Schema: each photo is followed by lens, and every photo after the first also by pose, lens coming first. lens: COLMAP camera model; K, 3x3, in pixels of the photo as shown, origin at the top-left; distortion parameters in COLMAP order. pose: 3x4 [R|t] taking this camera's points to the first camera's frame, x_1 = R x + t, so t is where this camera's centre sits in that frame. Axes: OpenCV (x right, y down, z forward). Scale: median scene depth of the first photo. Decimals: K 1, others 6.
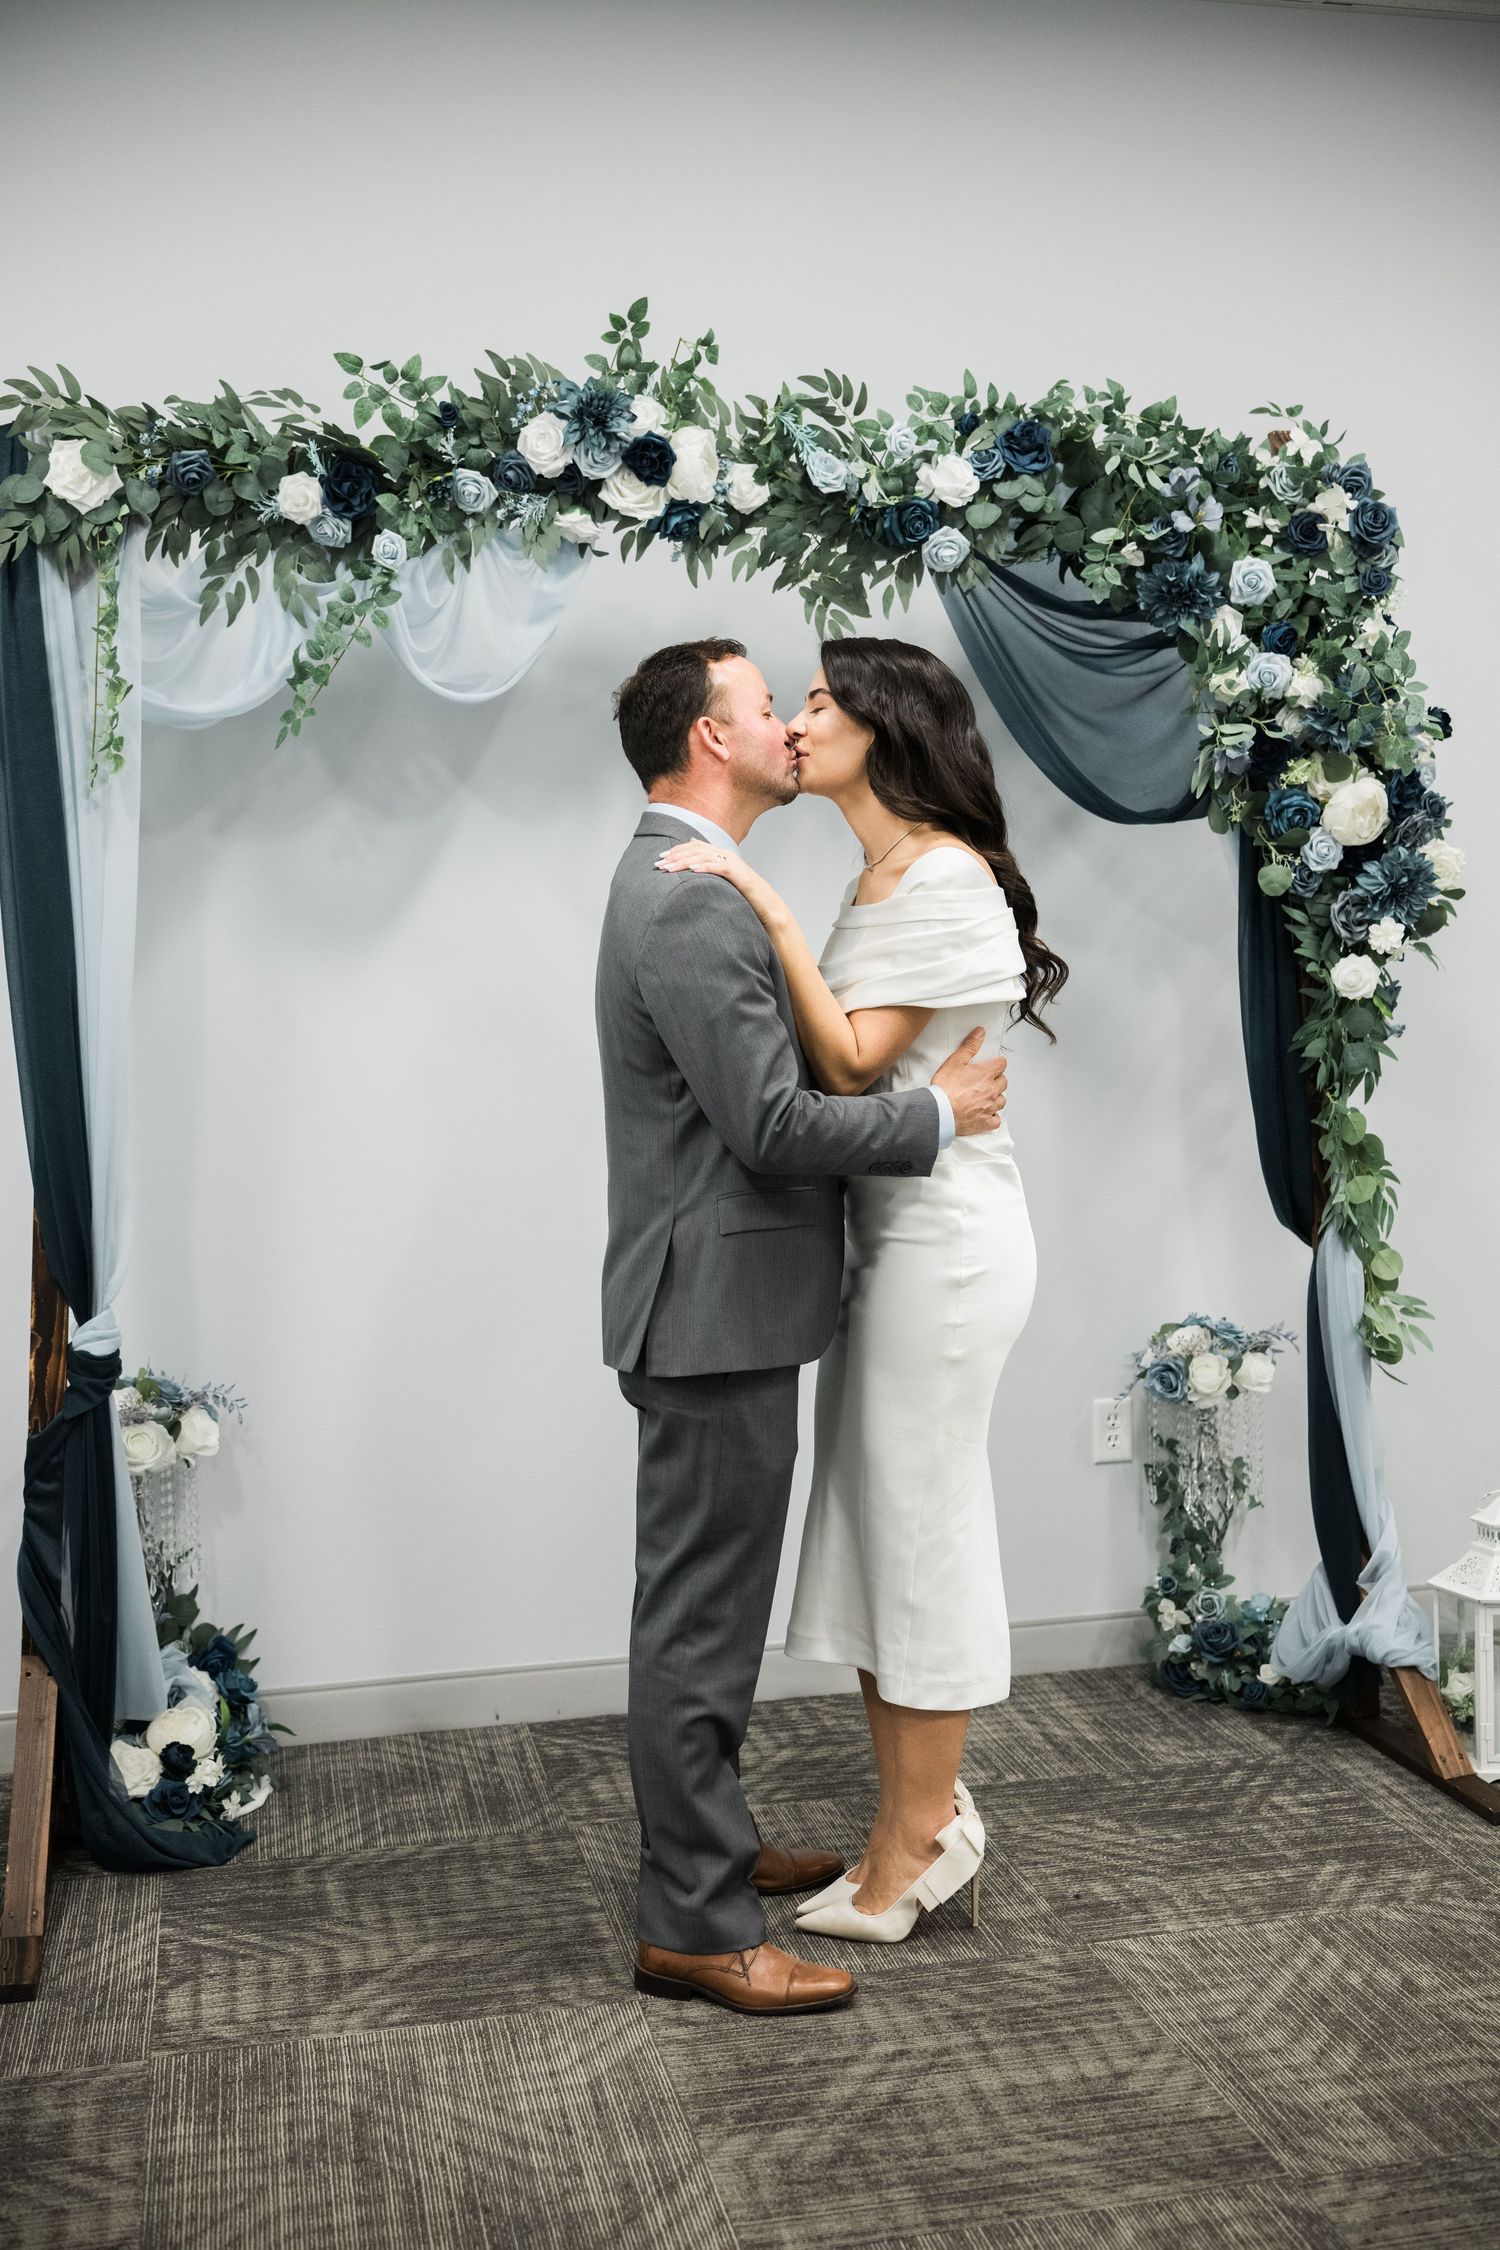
lens RADIAL K [[2258.9, 0, 750.0], [0, 2258.9, 1125.0], [0, 0, 1]] dist [0.021657, -0.022445]
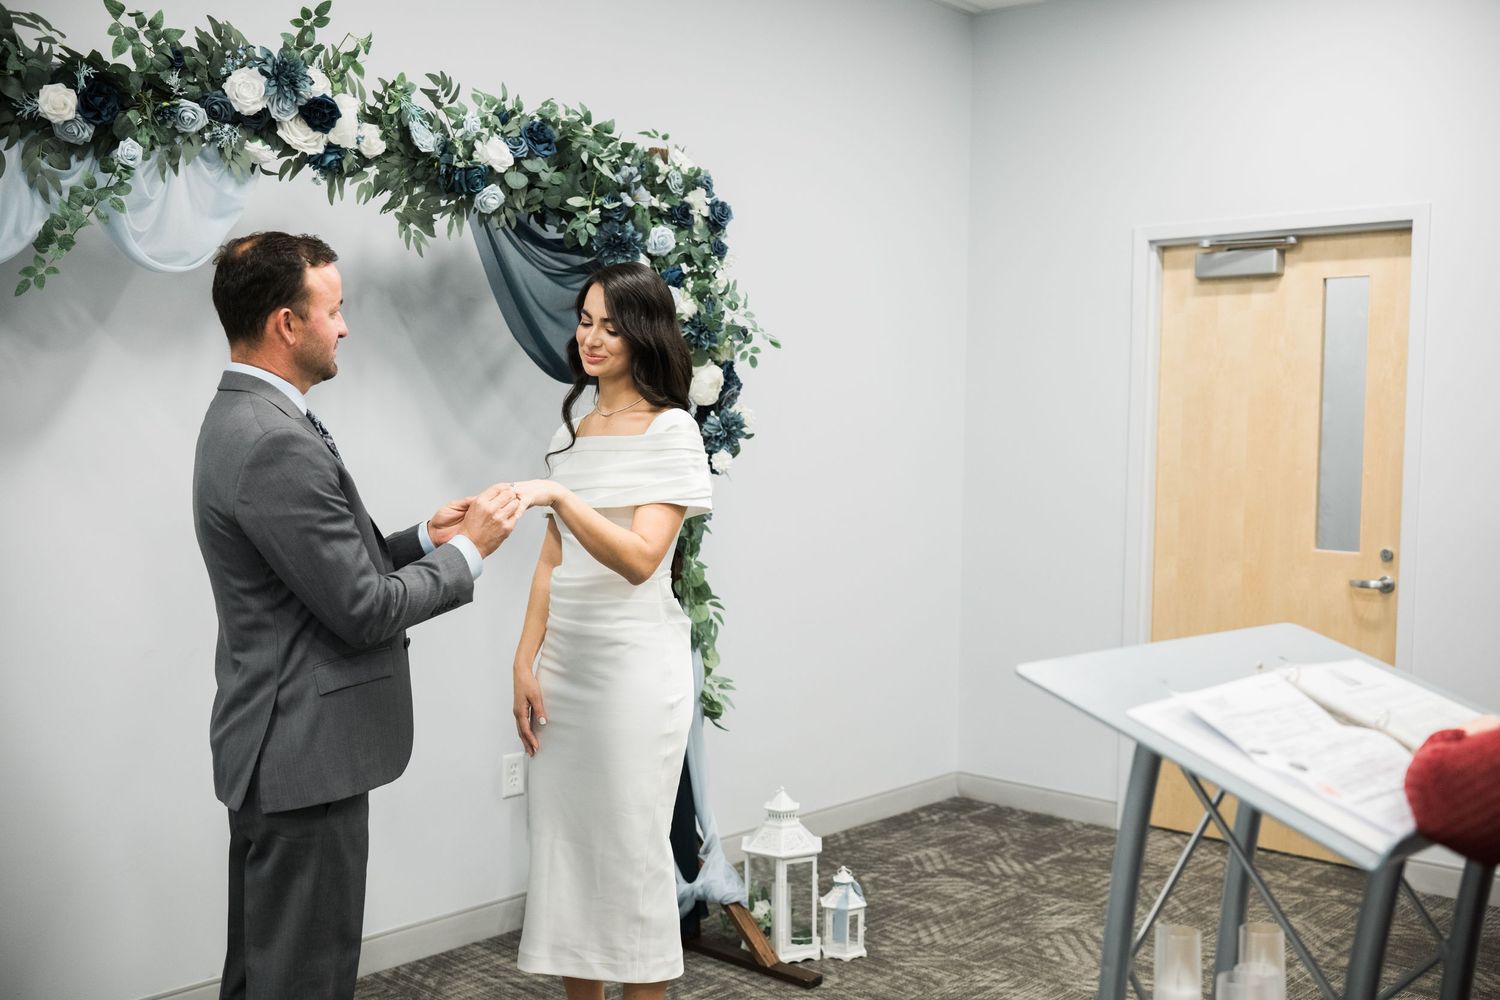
lens RADIAL K [[1505.9, 0, 750.0], [0, 1505.9, 500.0], [0, 0, 1]] dist [0.021657, -0.022445]
pose [[0.823244, 0.006446, 0.567651, -0.350561], [0.006837, 0.999750, -0.021267, -0.033481], [-0.567646, 0.021389, 0.822995, 0.086230]]
